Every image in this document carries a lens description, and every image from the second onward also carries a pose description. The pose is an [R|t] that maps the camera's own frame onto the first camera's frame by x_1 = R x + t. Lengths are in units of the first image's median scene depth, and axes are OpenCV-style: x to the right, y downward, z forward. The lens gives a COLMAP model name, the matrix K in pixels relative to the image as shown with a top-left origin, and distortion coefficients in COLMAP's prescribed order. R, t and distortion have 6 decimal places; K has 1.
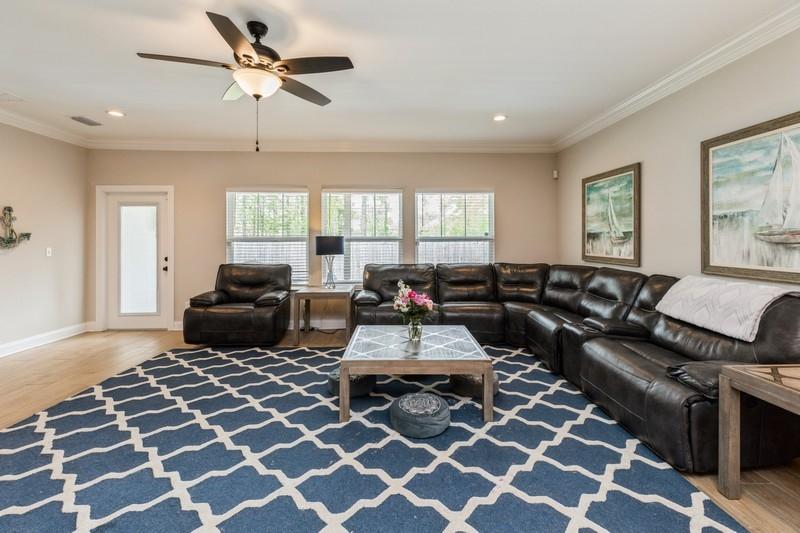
lens RADIAL K [[358.1, 0, 407.1], [0, 358.1, 242.4], [0, 0, 1]] dist [0.004280, -0.001701]
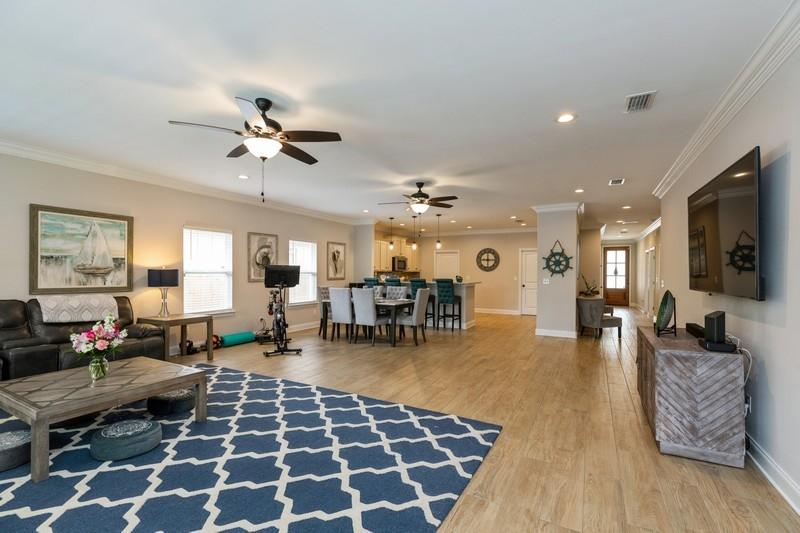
lens RADIAL K [[358.1, 0, 397.5], [0, 358.1, 274.5], [0, 0, 1]] dist [0.004280, -0.001701]
pose [[-0.856616, -0.005831, 0.515922, -0.779377], [-0.002059, 0.999967, 0.007882, -0.006170], [-0.515951, 0.005689, -0.856599, 0.956985]]
